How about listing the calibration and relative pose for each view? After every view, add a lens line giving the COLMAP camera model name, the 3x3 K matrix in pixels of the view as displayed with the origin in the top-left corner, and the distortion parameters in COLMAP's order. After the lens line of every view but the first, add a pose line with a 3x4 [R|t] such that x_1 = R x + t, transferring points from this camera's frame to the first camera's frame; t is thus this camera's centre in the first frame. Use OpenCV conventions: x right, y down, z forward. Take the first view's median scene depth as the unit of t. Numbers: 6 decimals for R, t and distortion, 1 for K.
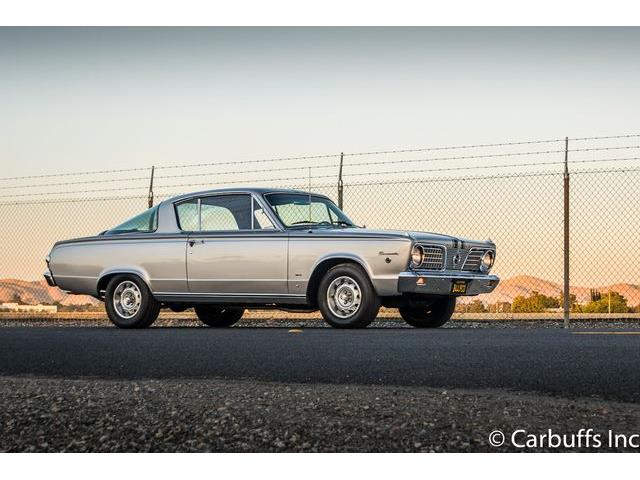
lens RADIAL K [[1119.5, 0, 333.0], [0, 1119.5, 239.7], [0, 0, 1]] dist [0.000002, -0.055462]
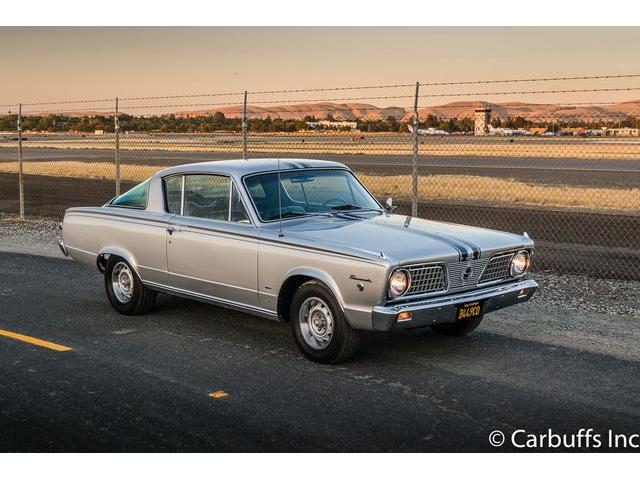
lens RADIAL K [[880.0, 0, 319.4], [0, 880.0, 241.3], [0, 0, 1]] dist [-0.009753, -0.029207]
pose [[0.972621, 0.018680, -0.231644, 0.153658], [0.020102, 0.986266, 0.163936, -0.106376], [0.231525, -0.164105, 0.958888, 0.413193]]
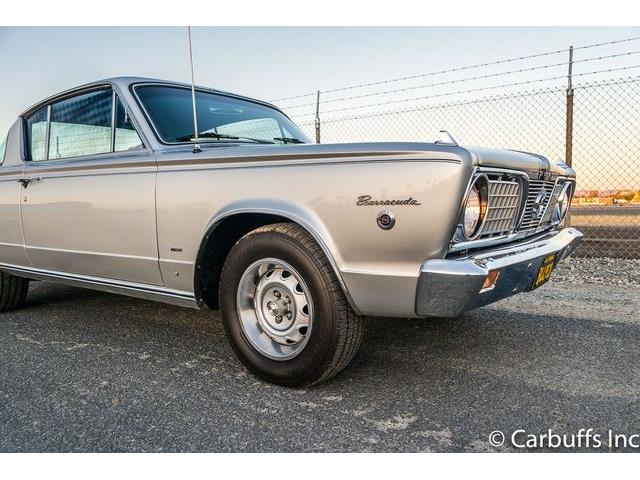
lens RADIAL K [[481.2, 0, 321.3], [0, 481.2, 240.8], [0, 0, 1]] dist [0.022983, -0.000701]
pose [[0.999264, -0.022909, -0.030777, 0.033098], [0.026699, 0.991287, 0.128984, 0.004987], [0.027554, -0.129711, 0.991169, 0.825809]]
